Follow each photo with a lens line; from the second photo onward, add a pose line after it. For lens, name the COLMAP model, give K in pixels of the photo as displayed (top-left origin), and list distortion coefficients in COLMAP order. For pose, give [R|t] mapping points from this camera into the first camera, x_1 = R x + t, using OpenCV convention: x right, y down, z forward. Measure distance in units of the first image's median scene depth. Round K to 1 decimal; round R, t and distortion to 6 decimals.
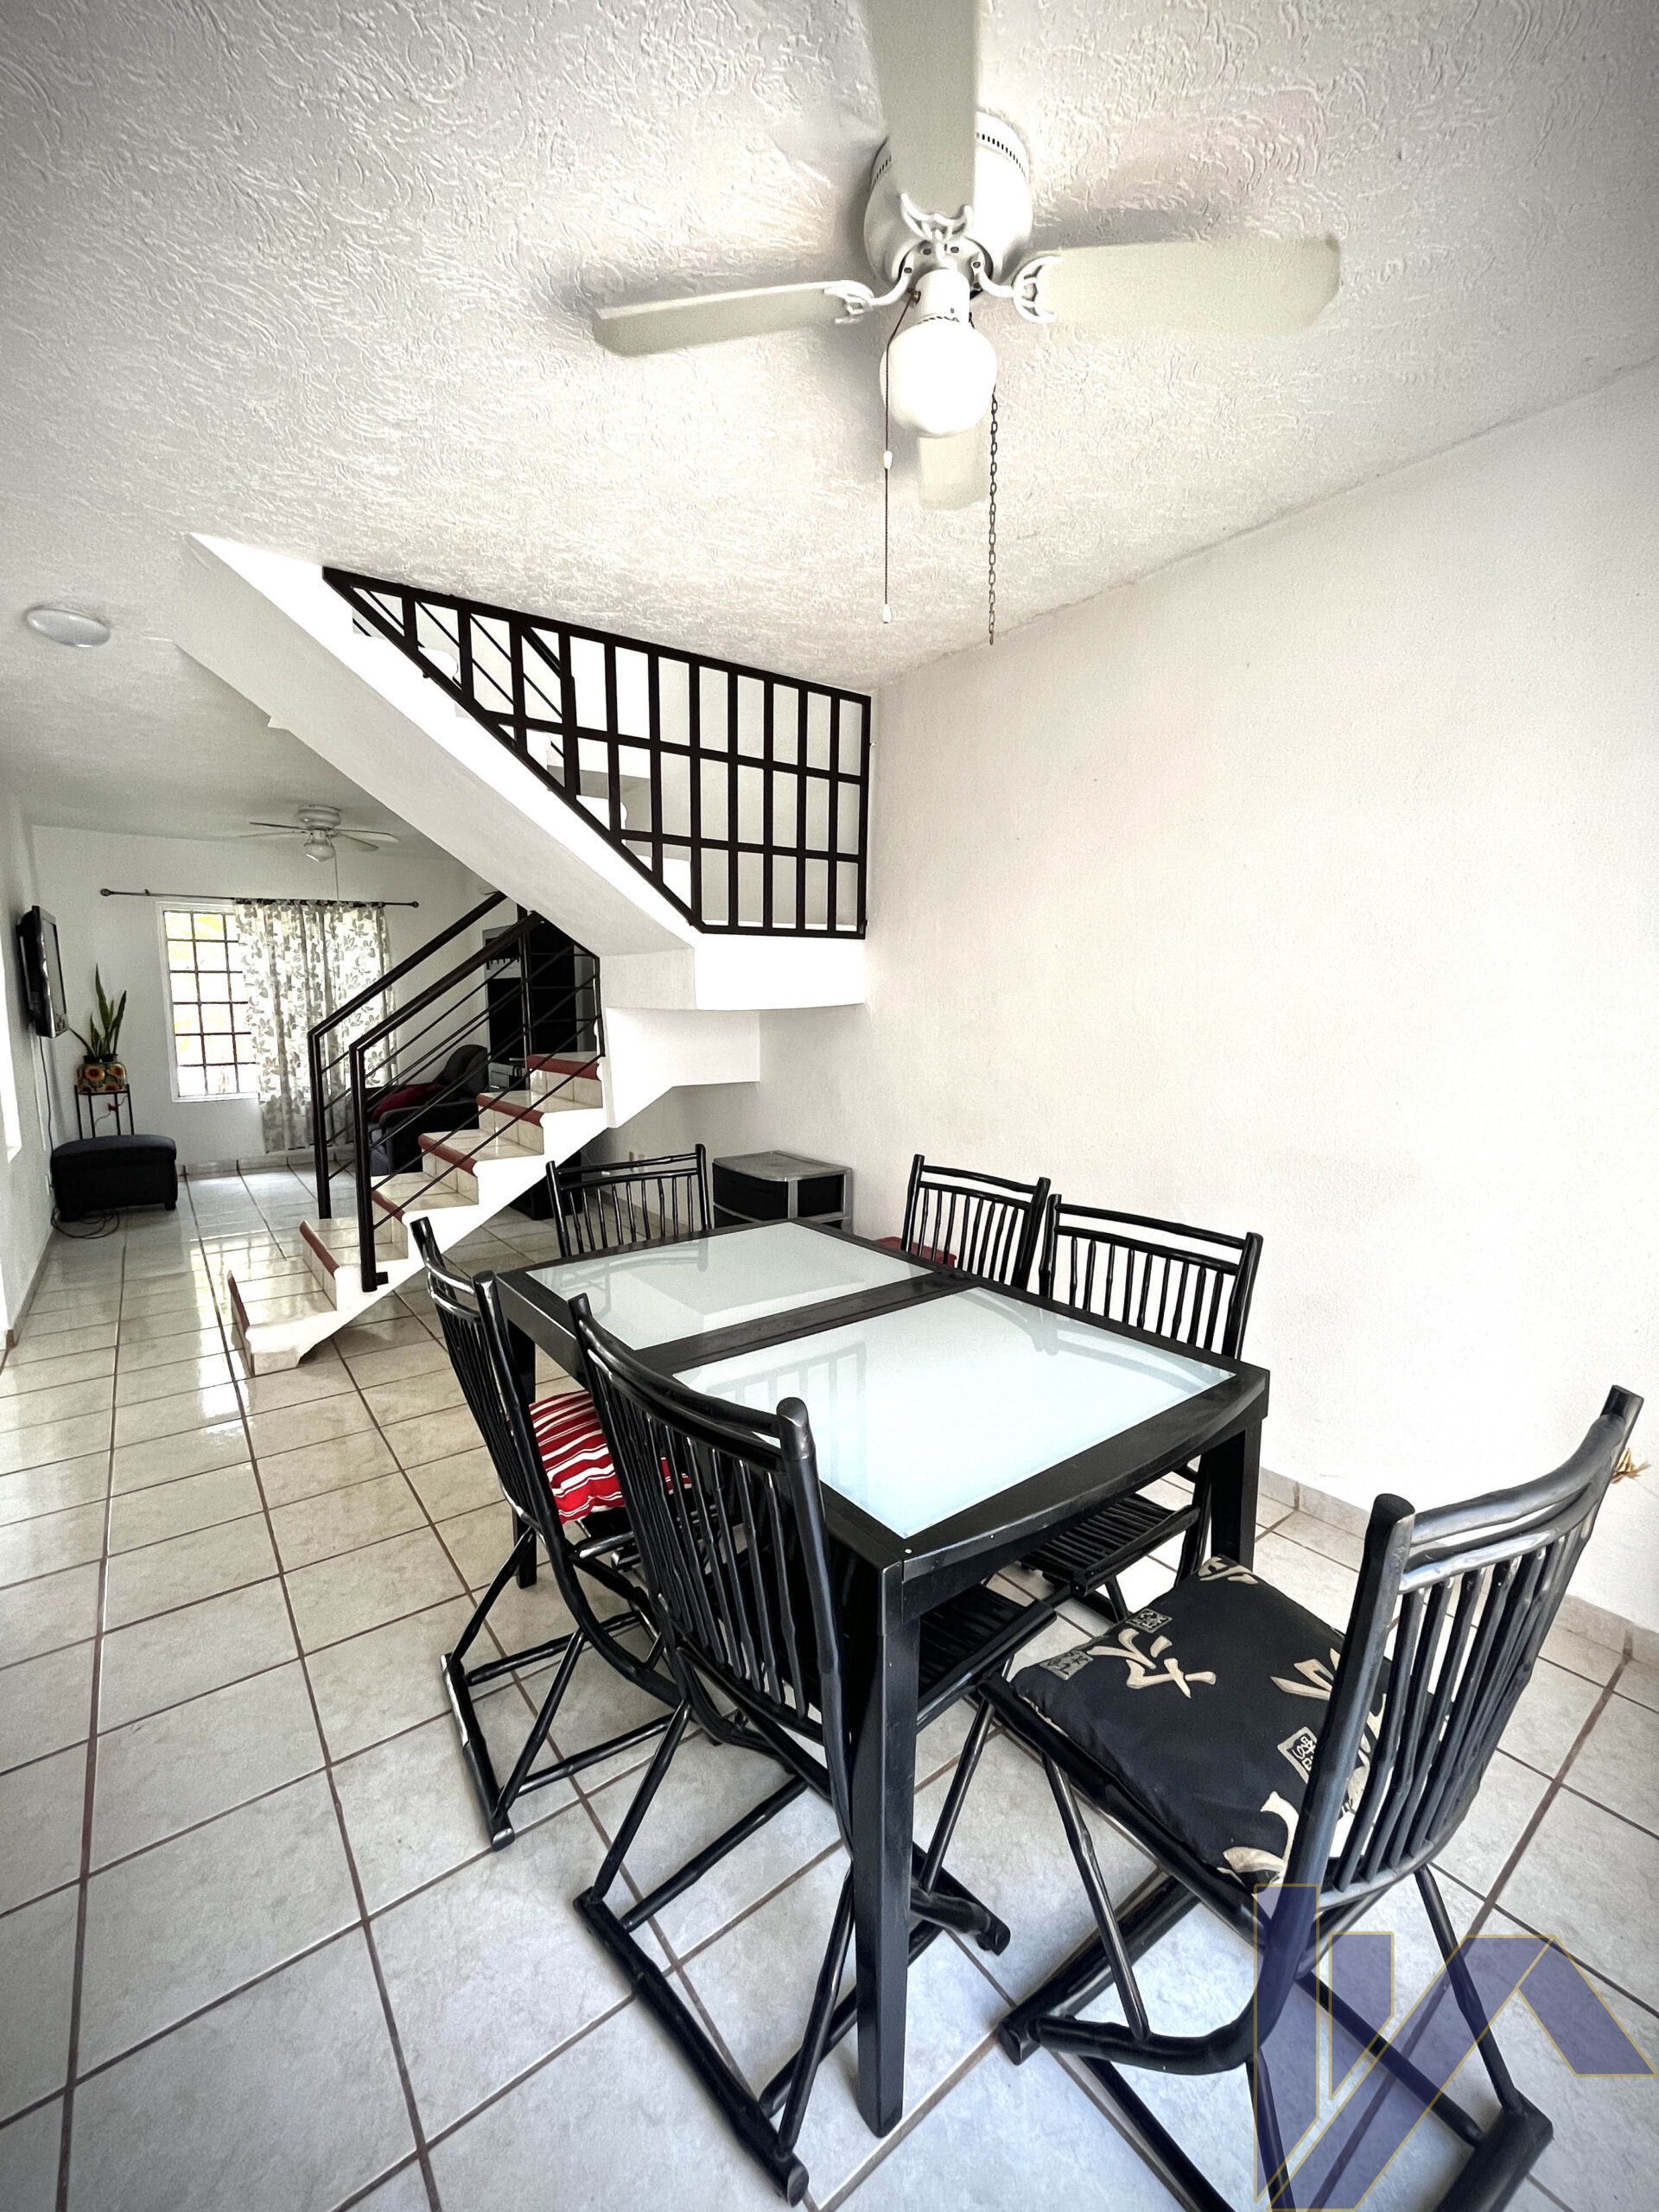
lens RADIAL K [[898.7, 0, 824.0], [0, 898.7, 1107.0], [0, 0, 1]] dist [-0.000918, -0.000040]
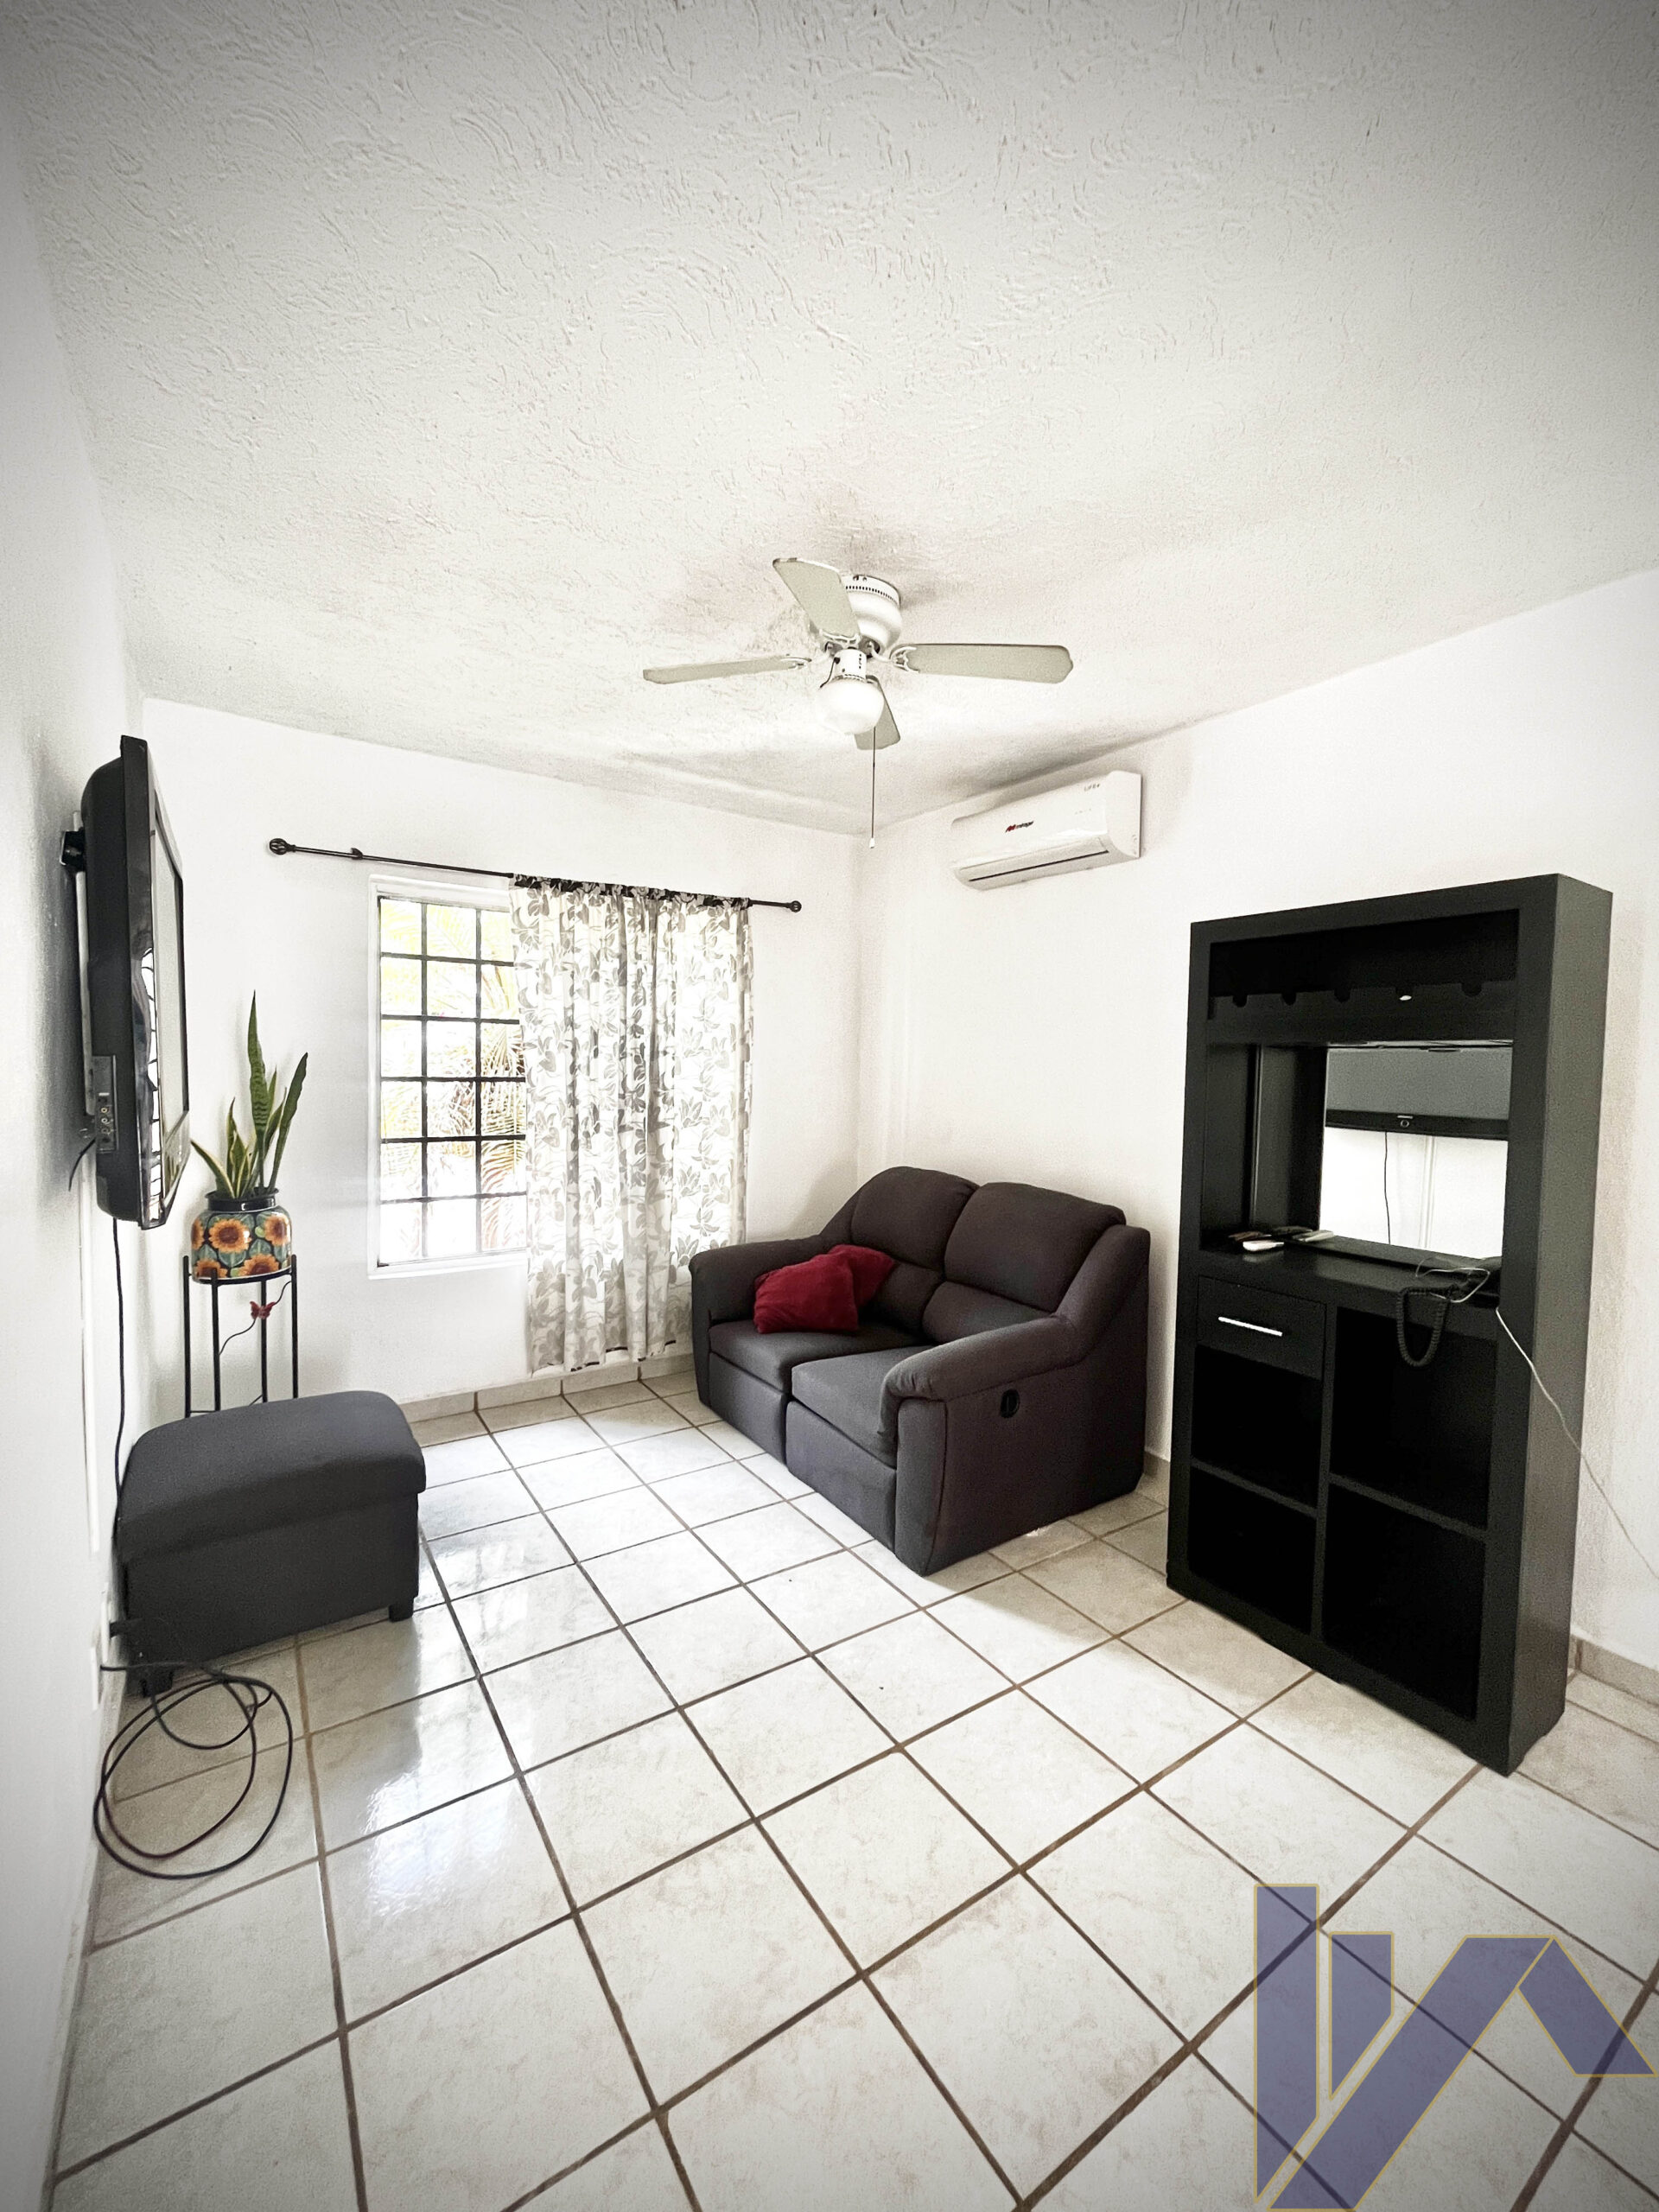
lens RADIAL K [[898.7, 0, 834.6], [0, 898.7, 1106.0], [0, 0, 1]] dist [-0.000918, -0.000040]
pose [[0.998336, 0.028579, -0.050078, -0.434579], [-0.032105, 0.996952, -0.071099, -0.070599], [0.047893, 0.072589, 0.996211, 0.499799]]
